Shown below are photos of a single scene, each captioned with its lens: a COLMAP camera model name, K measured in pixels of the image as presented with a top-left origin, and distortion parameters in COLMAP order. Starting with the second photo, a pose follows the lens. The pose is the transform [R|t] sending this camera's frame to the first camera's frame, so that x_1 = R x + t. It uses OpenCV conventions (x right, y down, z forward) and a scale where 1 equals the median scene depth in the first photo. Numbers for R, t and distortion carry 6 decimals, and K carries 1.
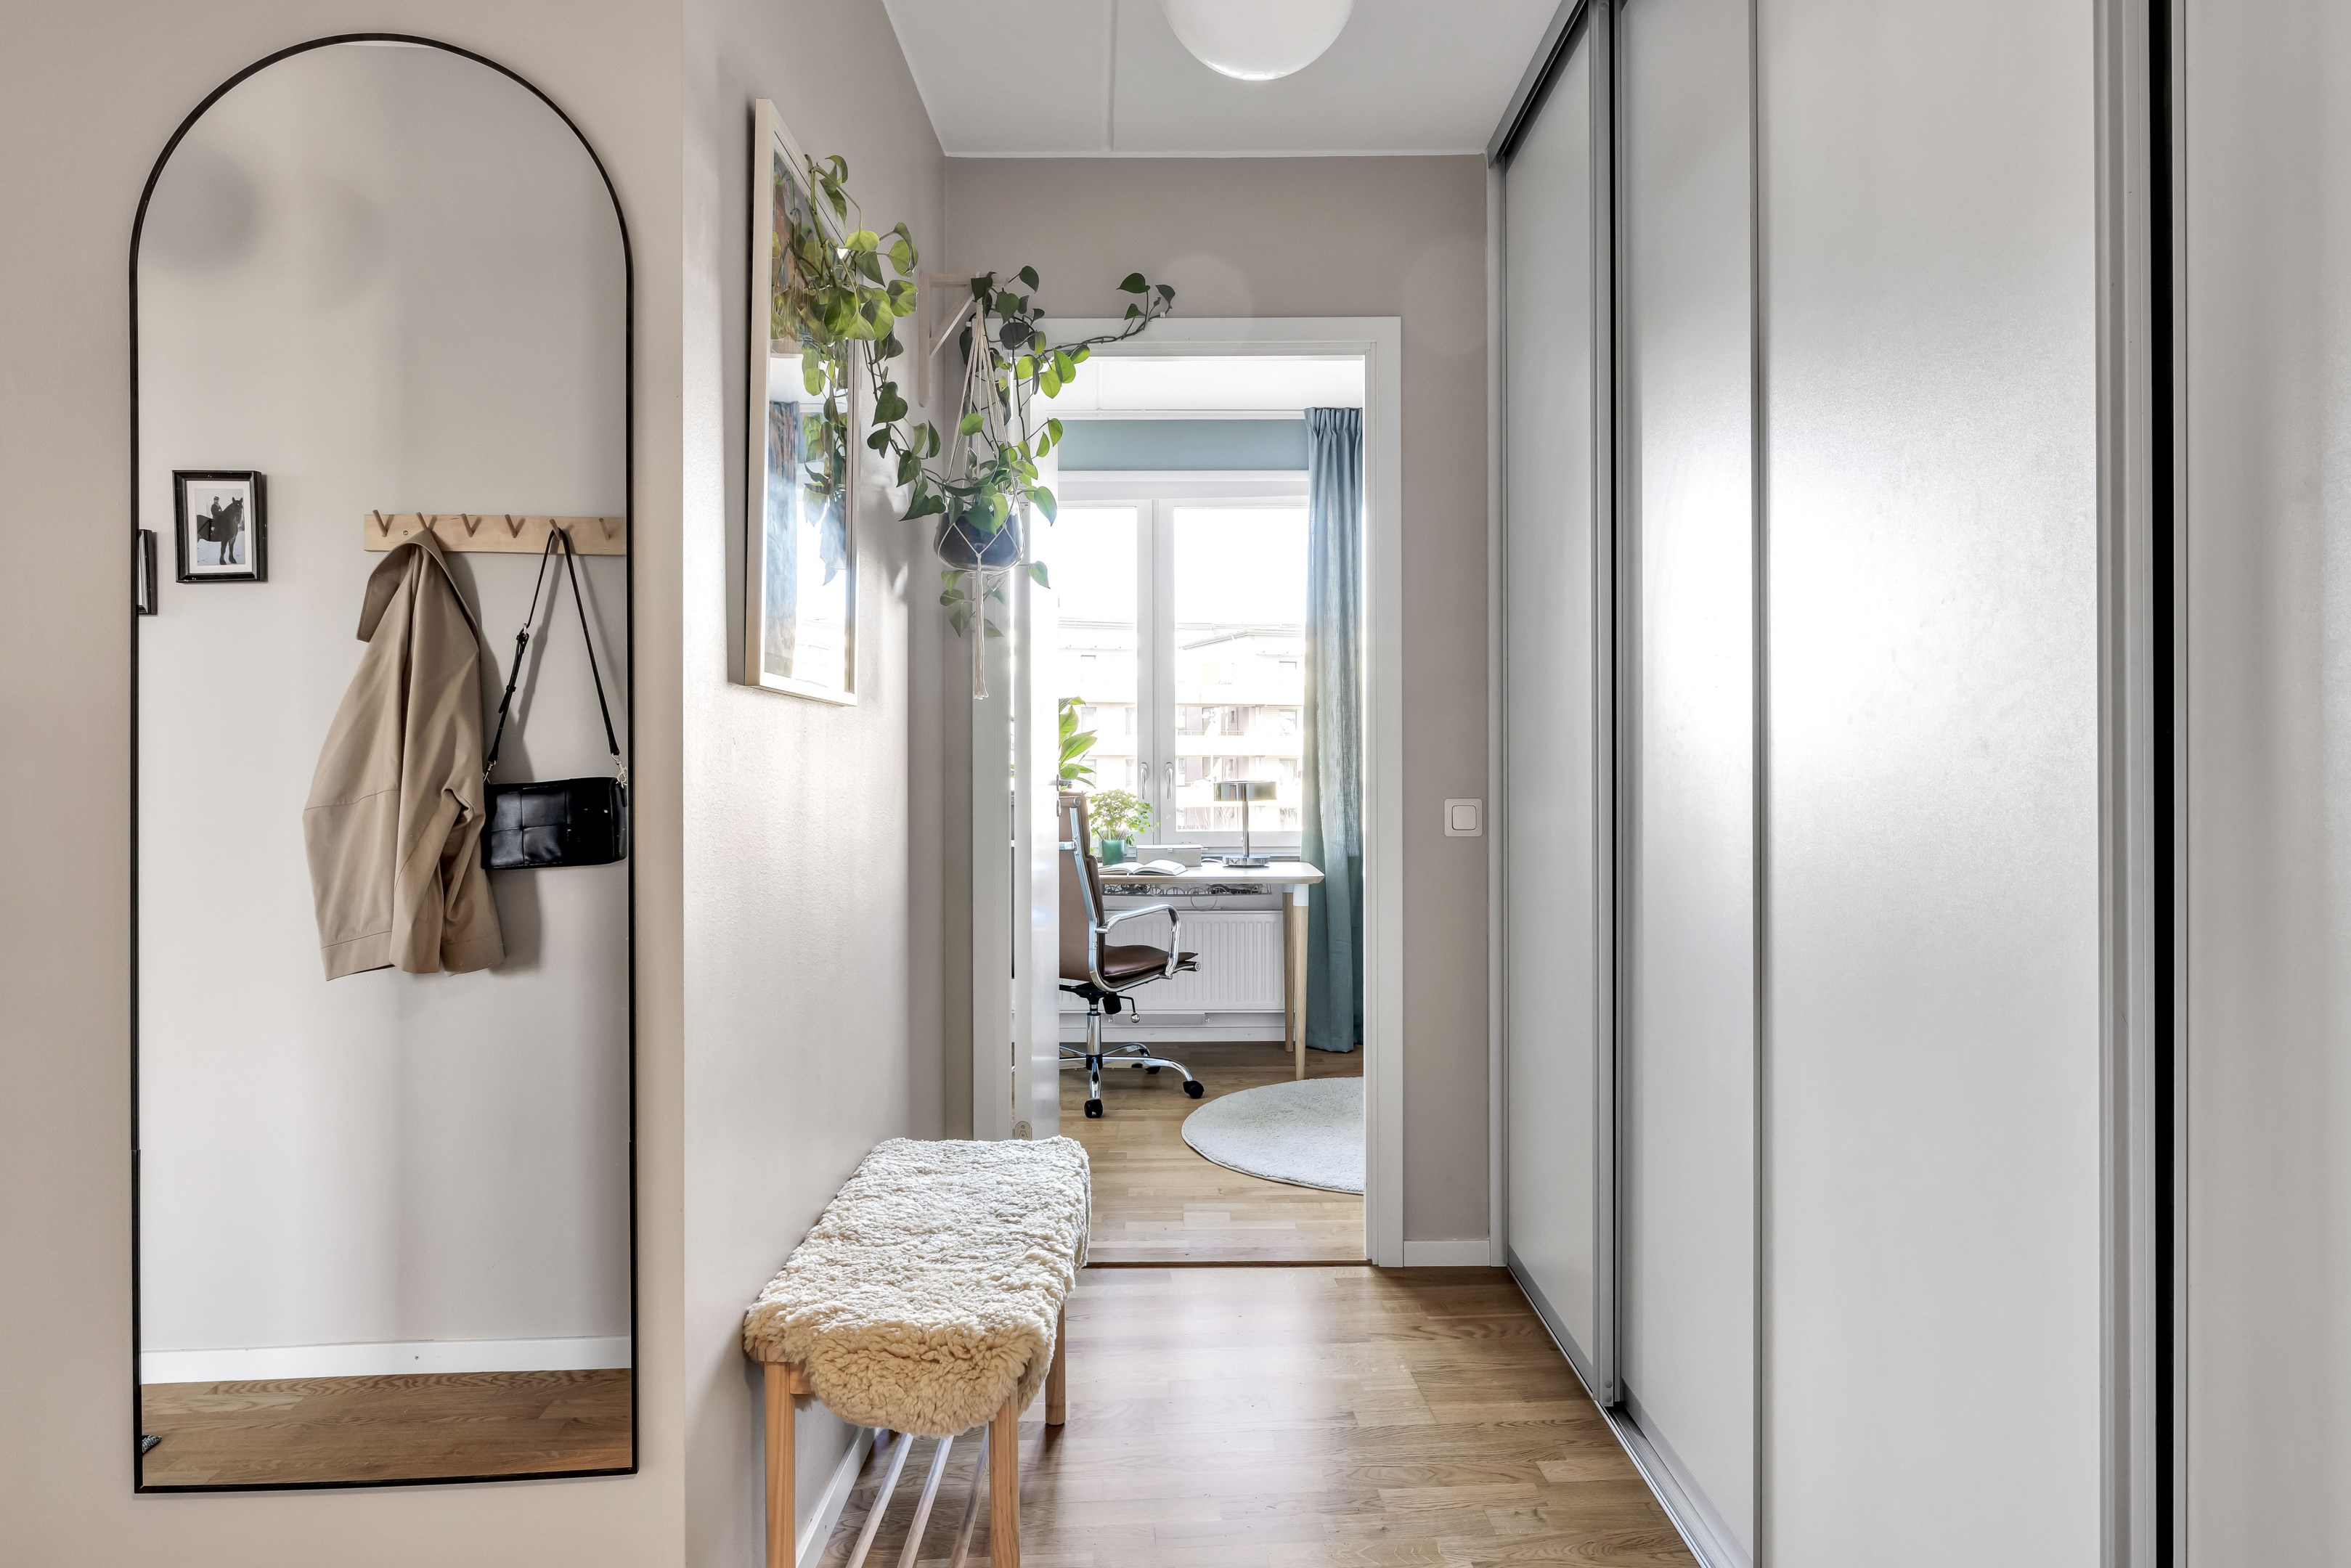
lens RADIAL K [[1610.5, 0, 1175.7], [0, 1610.5, 807.9], [0, 0, 1]] dist [-0.000461, -0.003216]
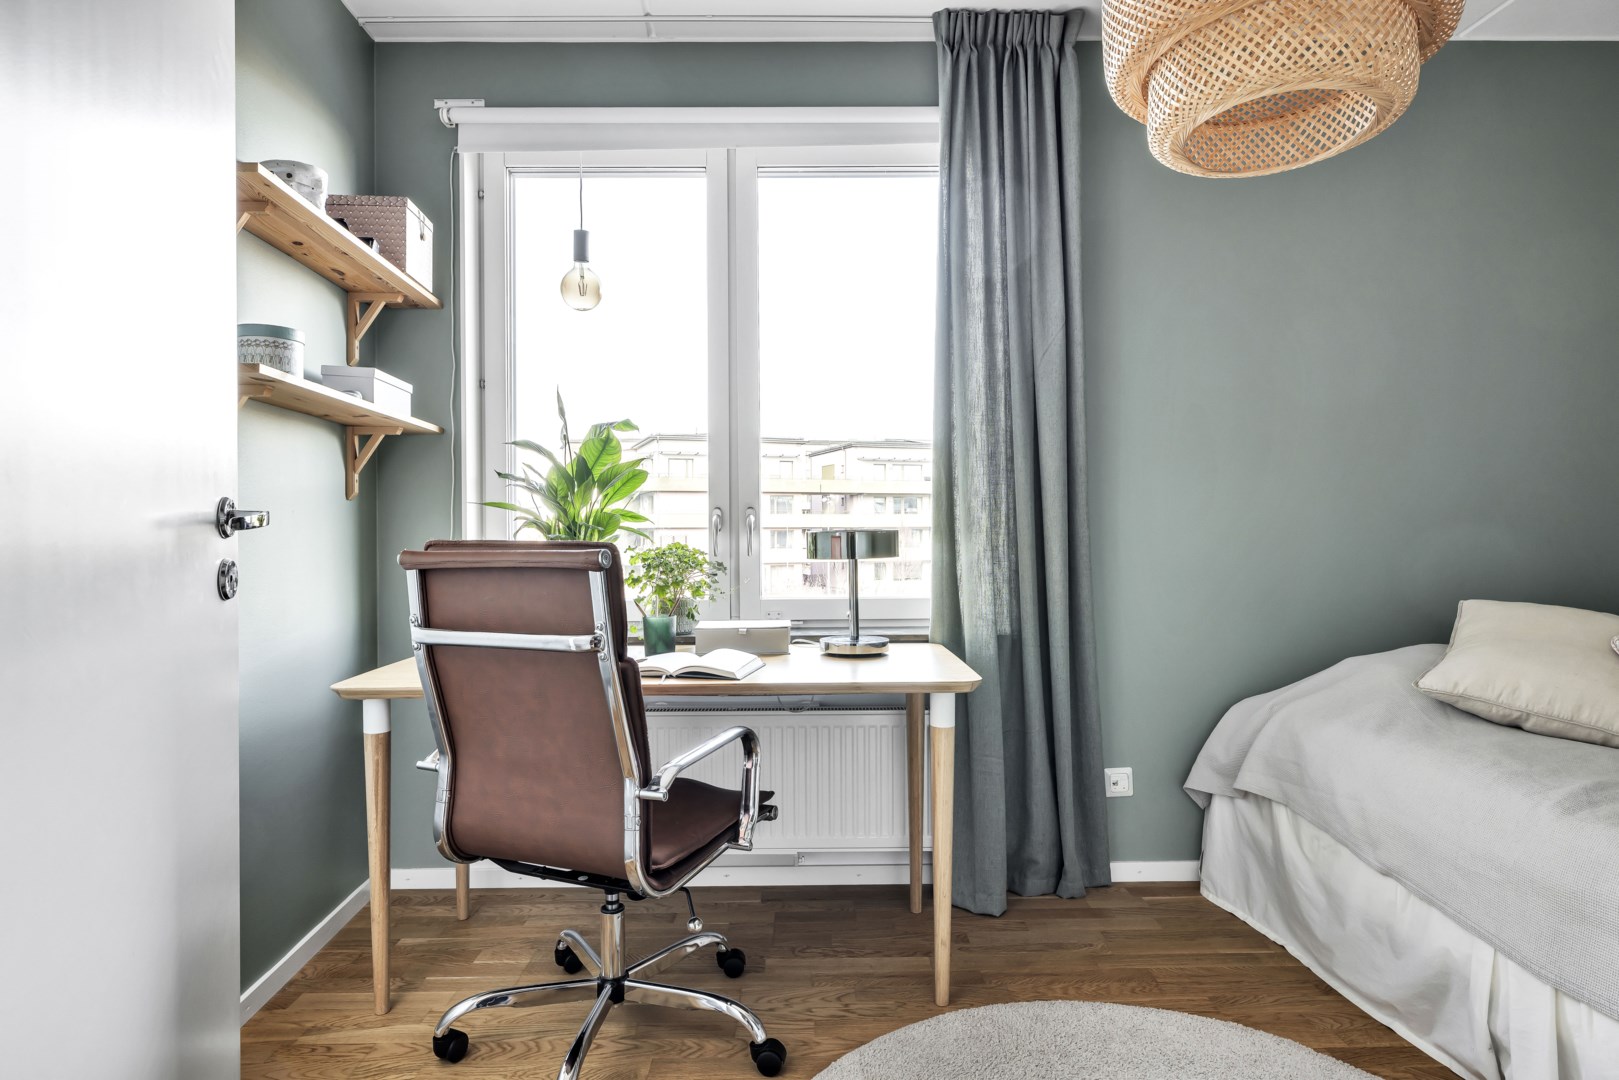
lens RADIAL K [[912.7, 0, 815.9], [0, 912.7, 531.6], [0, 0, 1]] dist [-0.000723, -0.000467]
pose [[0.999981, -0.003664, 0.005018, 0.024473], [0.003817, 0.999517, -0.030825, -0.003840], [-0.004903, 0.030844, 0.999512, 0.597530]]
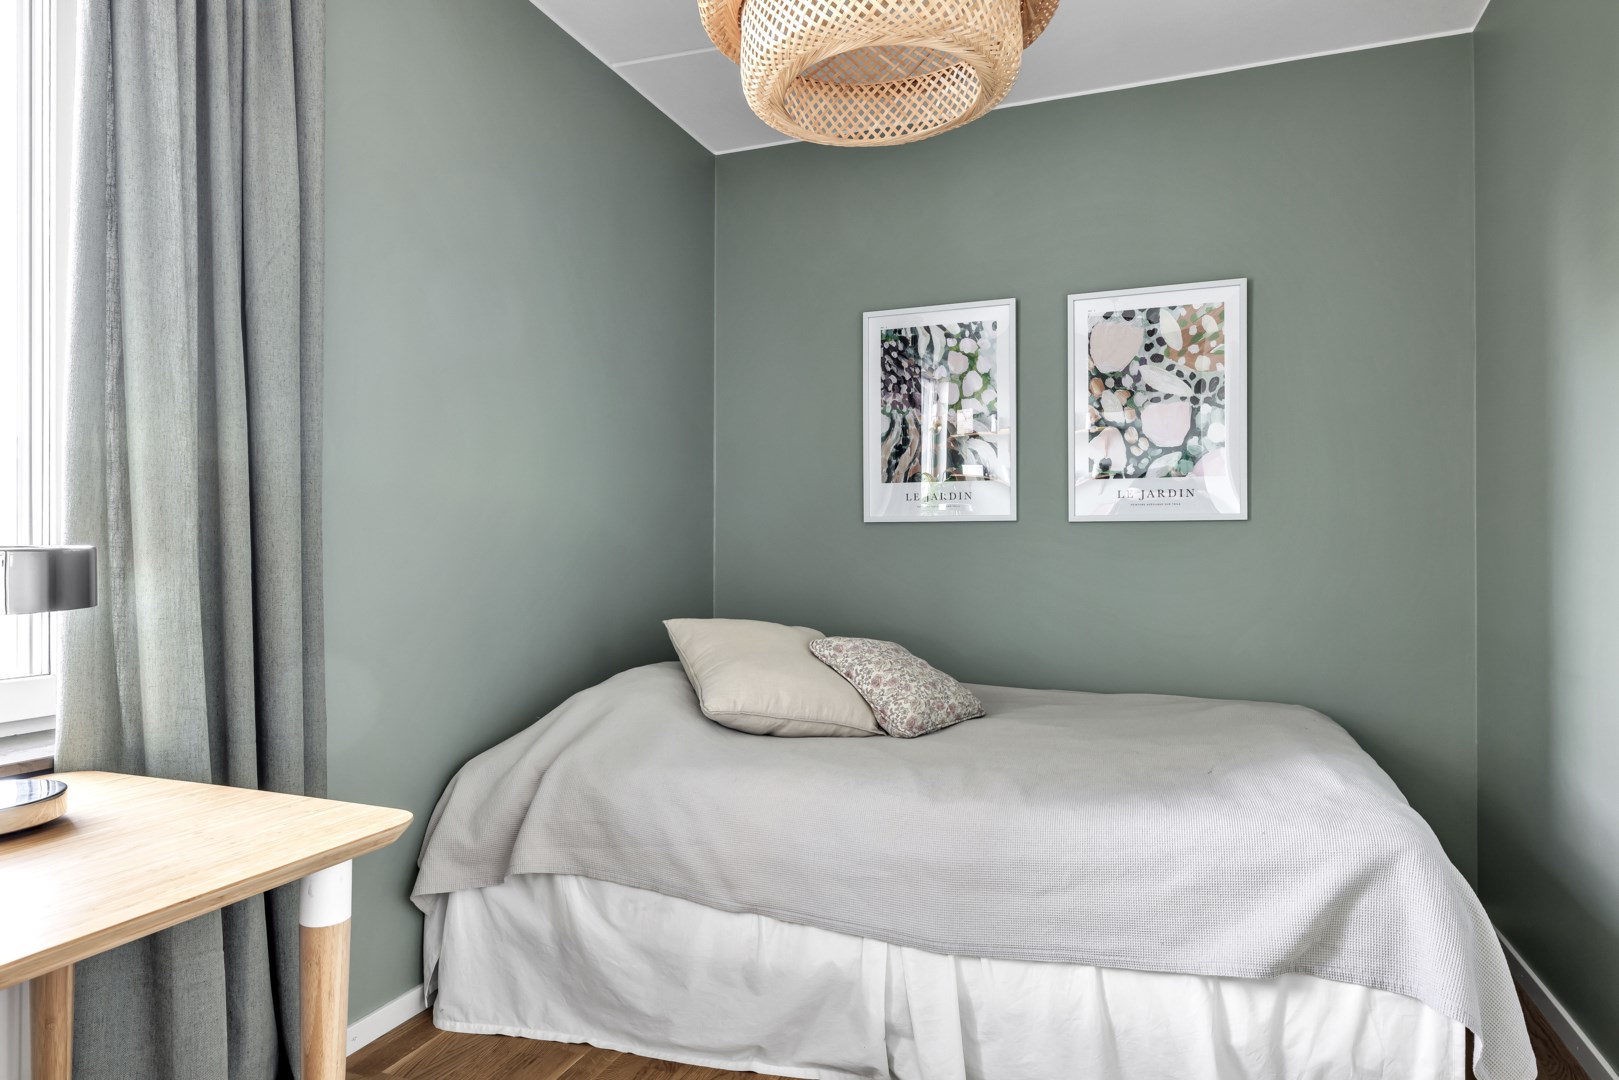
lens RADIAL K [[973.3, 0, 809.5], [0, 973.3, 540.0], [0, 0, 1]] dist [-0.006935, -0.001769]
pose [[0.369789, 0.010628, 0.929055, -0.036622], [0.029337, 0.999302, -0.023108, -0.007177], [-0.928652, 0.035801, 0.369220, 0.712838]]
